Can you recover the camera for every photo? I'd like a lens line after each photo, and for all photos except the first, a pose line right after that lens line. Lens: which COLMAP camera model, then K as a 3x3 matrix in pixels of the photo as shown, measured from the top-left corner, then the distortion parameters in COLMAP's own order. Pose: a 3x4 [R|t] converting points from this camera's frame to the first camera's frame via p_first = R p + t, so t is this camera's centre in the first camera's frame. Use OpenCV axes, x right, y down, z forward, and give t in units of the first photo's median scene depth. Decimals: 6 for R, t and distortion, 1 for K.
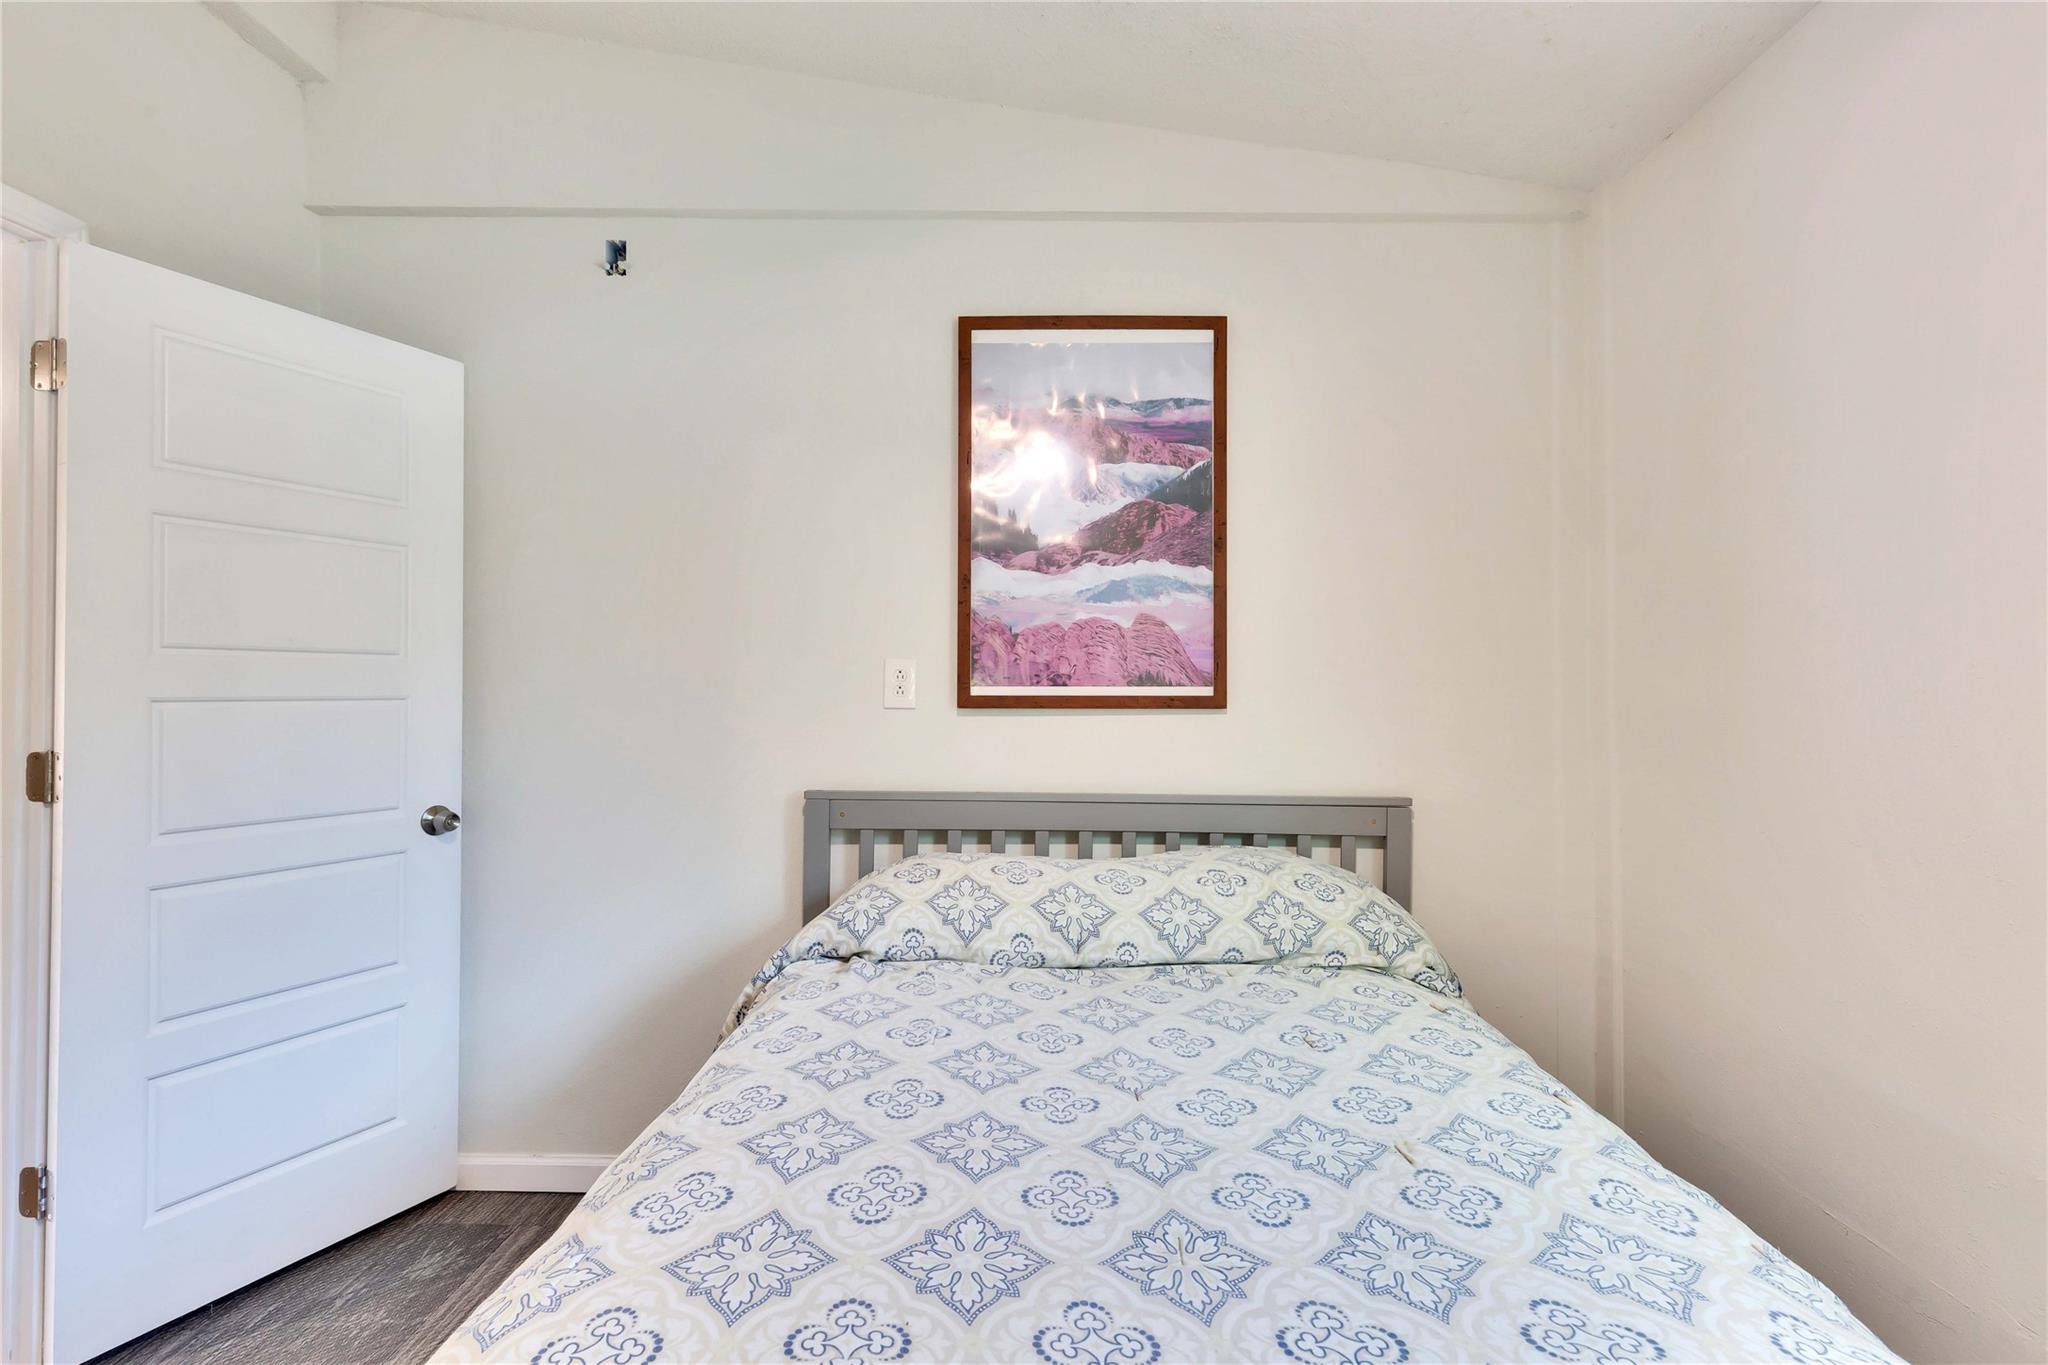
lens RADIAL K [[938.4, 0, 1031.6], [0, 938.4, 679.6], [0, 0, 1]] dist [0.012737, -0.001933]
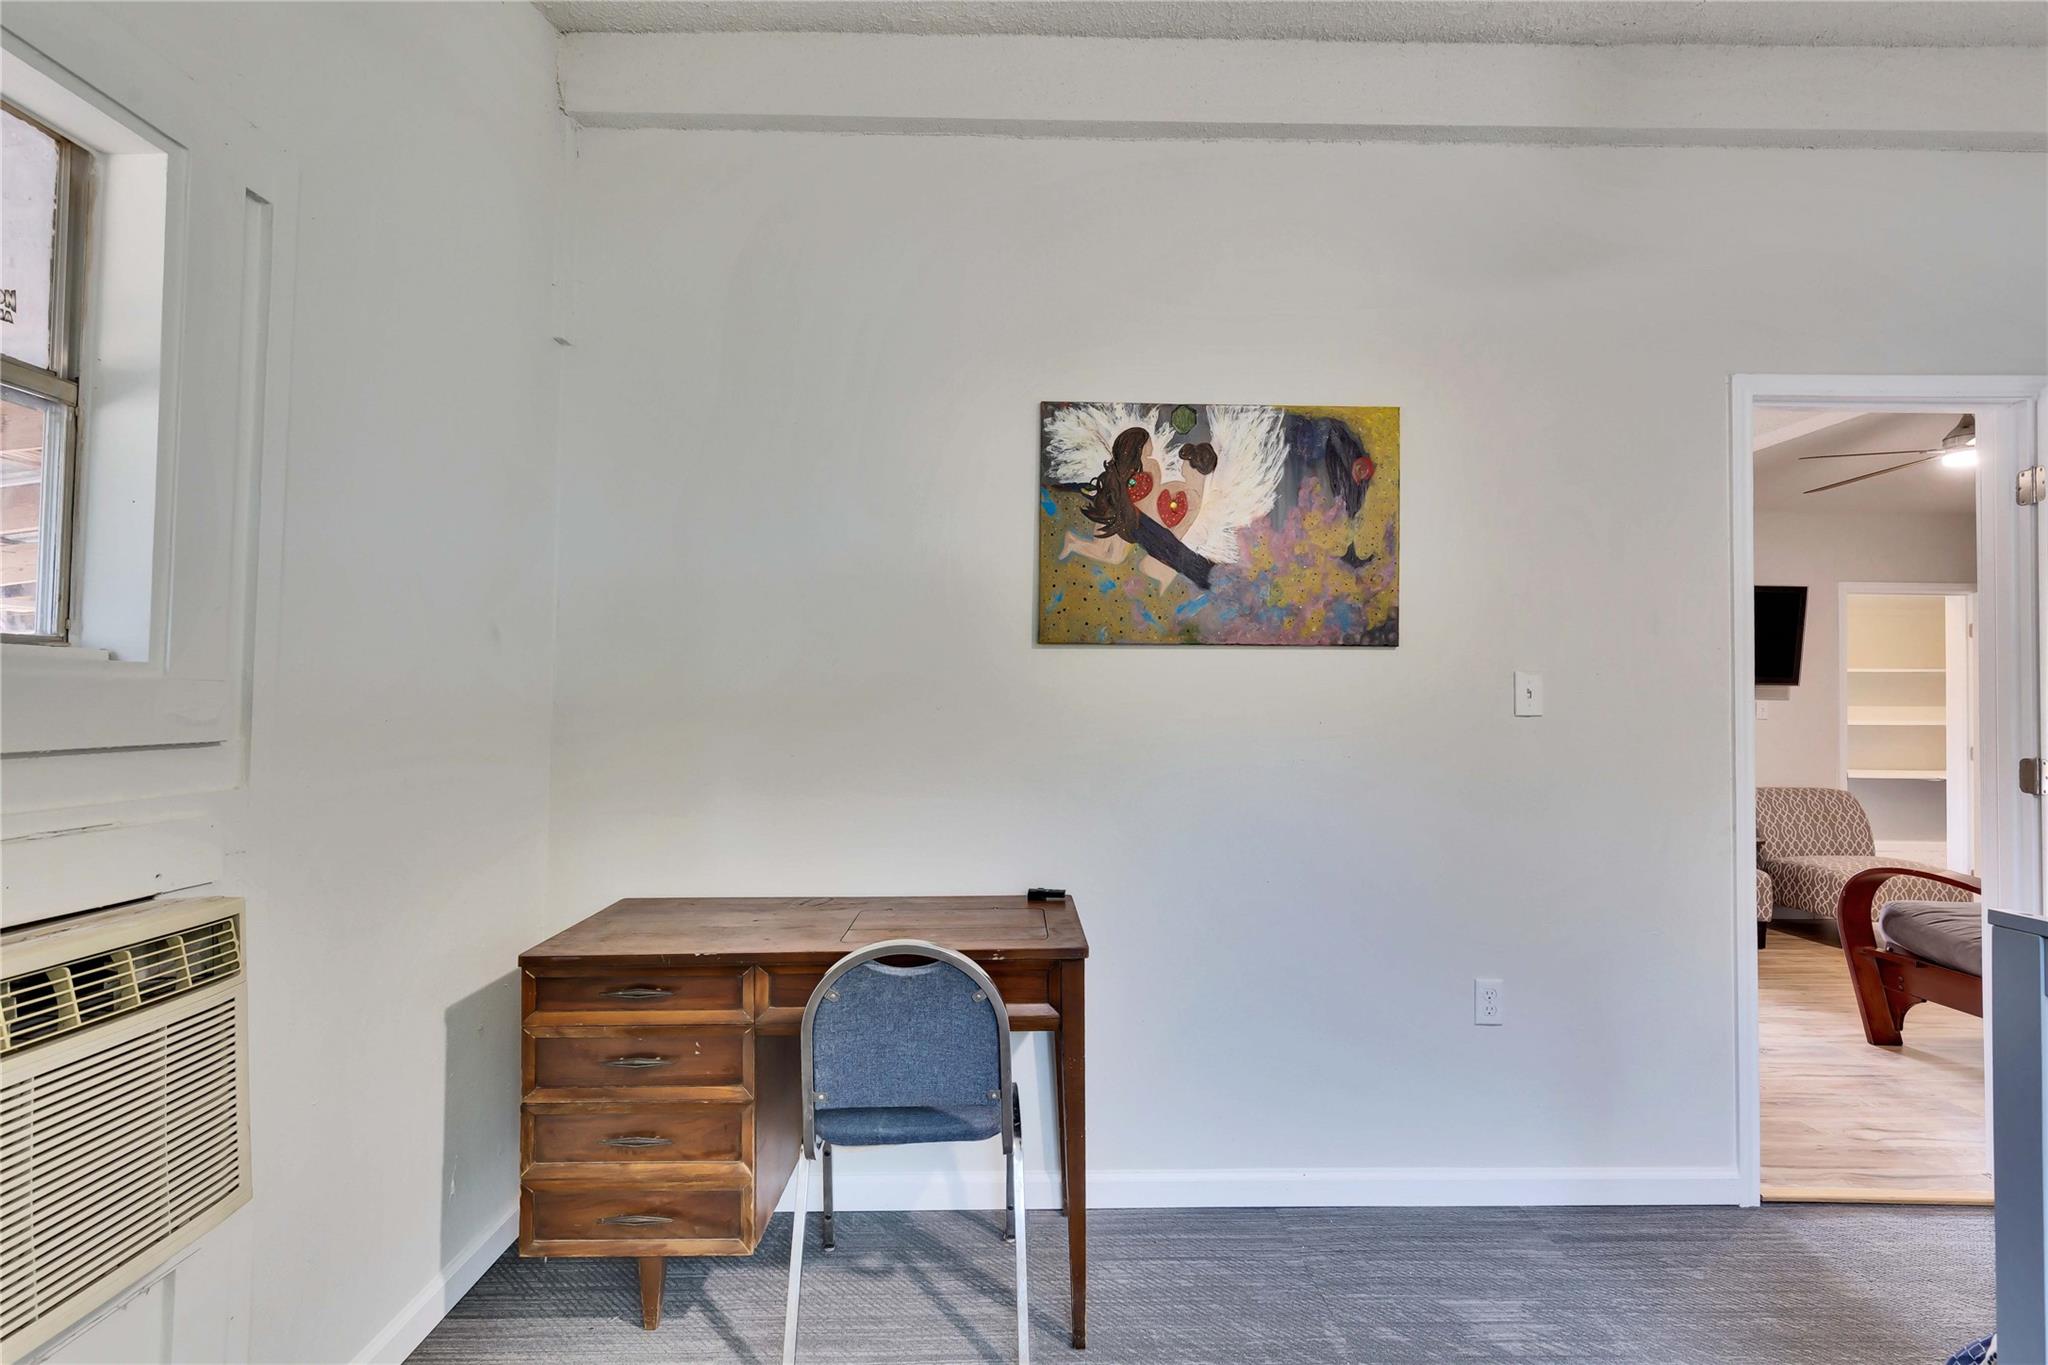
lens RADIAL K [[938.4, 0, 1031.6], [0, 938.4, 679.6], [0, 0, 1]] dist [0.012737, -0.001933]
pose [[0.037286, -0.028224, -0.998906, 0.230975], [-0.002381, 0.999596, -0.028332, 0.001785], [0.999302, 0.003435, 0.037204, -0.391230]]
